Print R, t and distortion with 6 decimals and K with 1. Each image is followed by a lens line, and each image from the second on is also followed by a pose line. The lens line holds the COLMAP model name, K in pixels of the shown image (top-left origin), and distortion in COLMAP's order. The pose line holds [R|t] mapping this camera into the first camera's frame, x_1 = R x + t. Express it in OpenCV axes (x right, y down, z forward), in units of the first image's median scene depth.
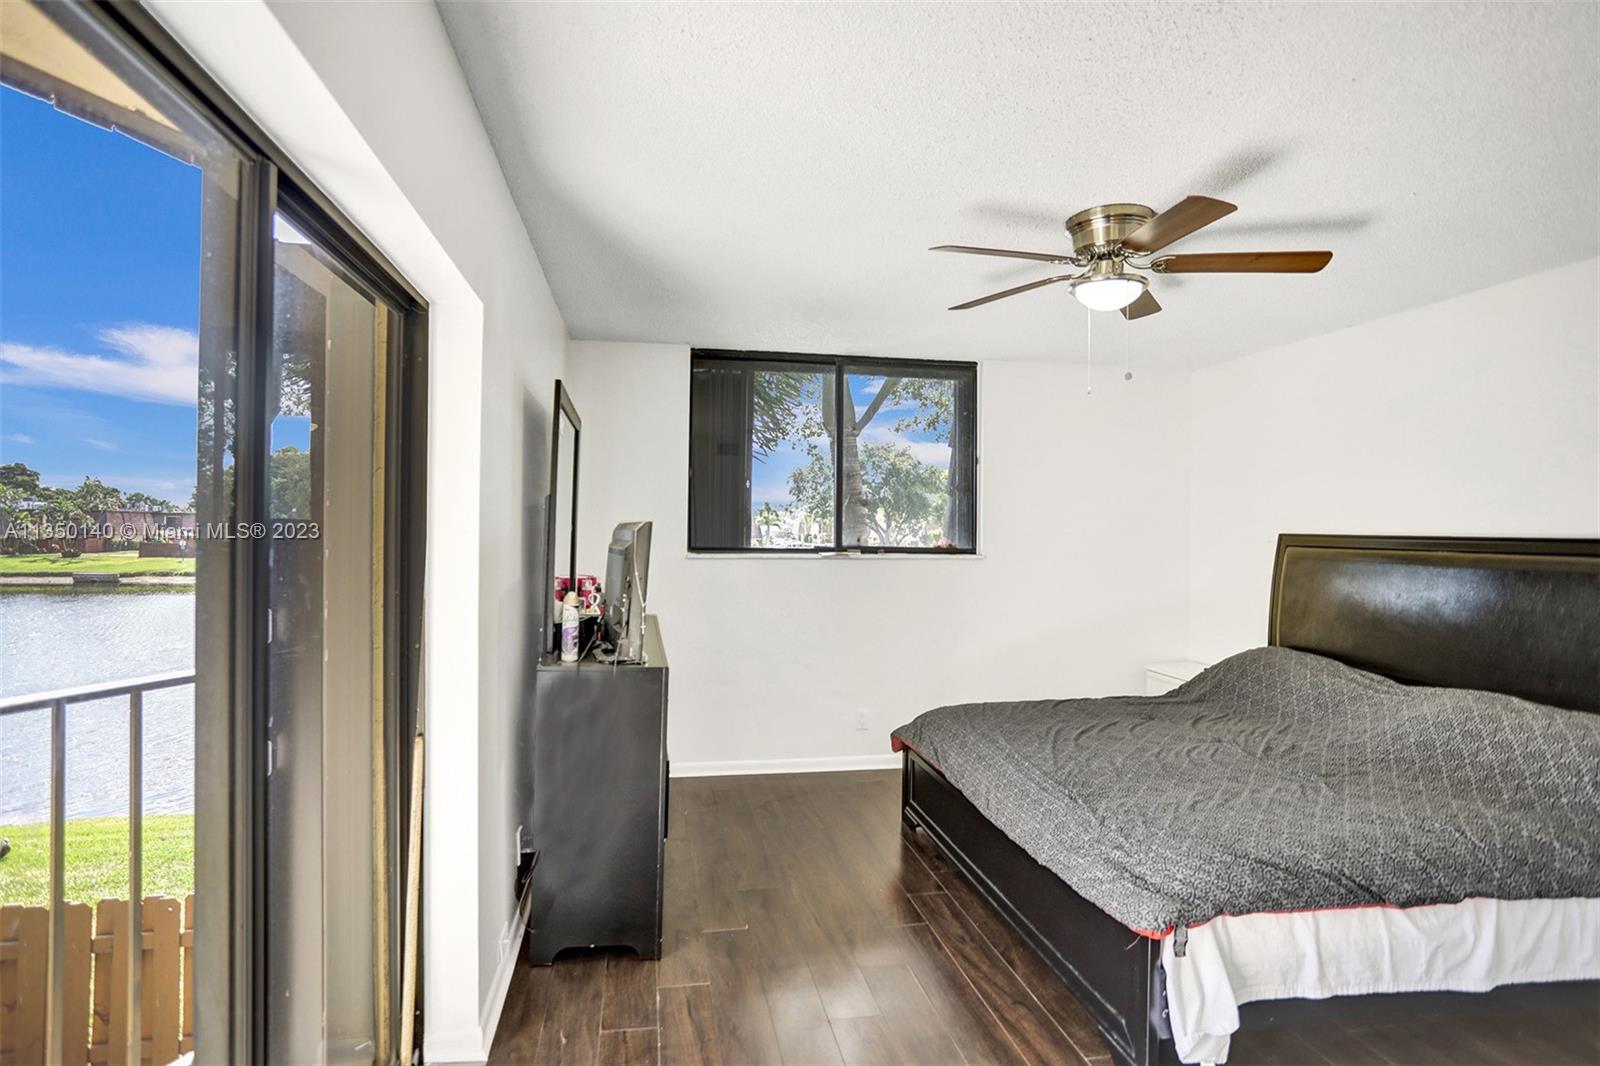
lens RADIAL K [[814.2, 0, 800.0], [0, 814.2, 533.0], [0, 0, 1]] dist [-0.072340, 0.031930]
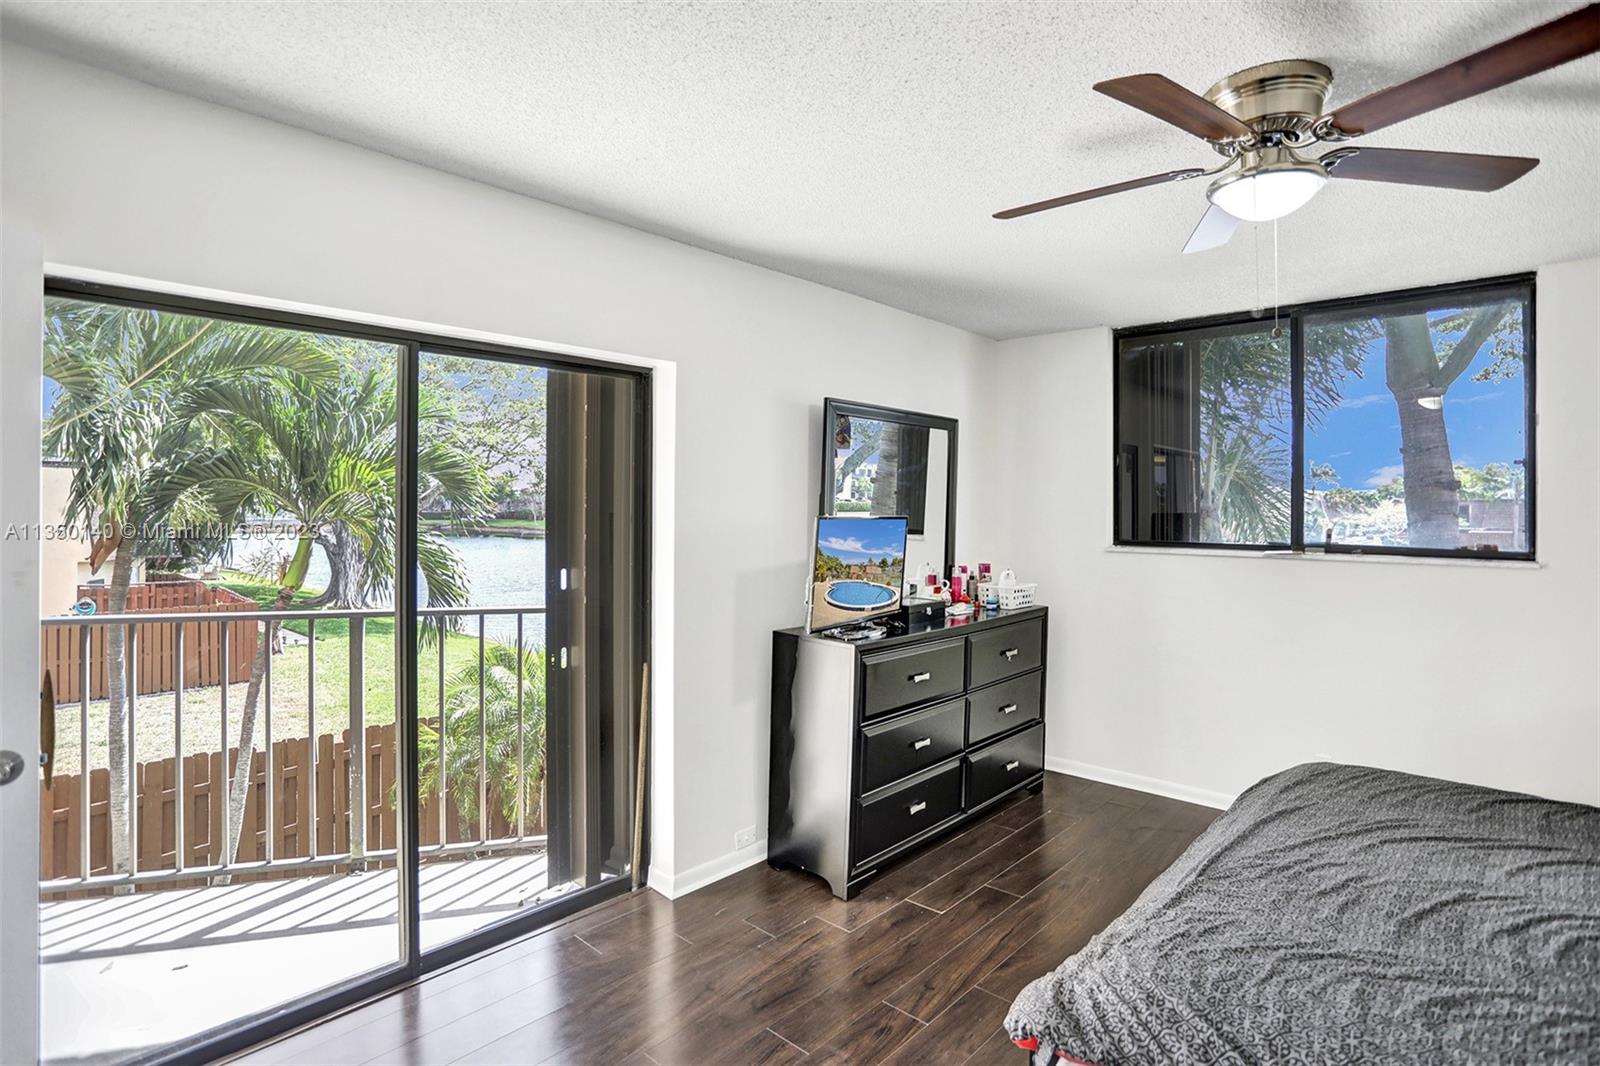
lens RADIAL K [[814.2, 0, 800.0], [0, 814.2, 533.0], [0, 0, 1]] dist [-0.072340, 0.031930]
pose [[0.606586, 0.016831, -0.794840, 0.374629], [-0.001934, 0.999804, 0.019696, -0.008437], [0.795015, -0.010410, 0.606500, 0.137933]]
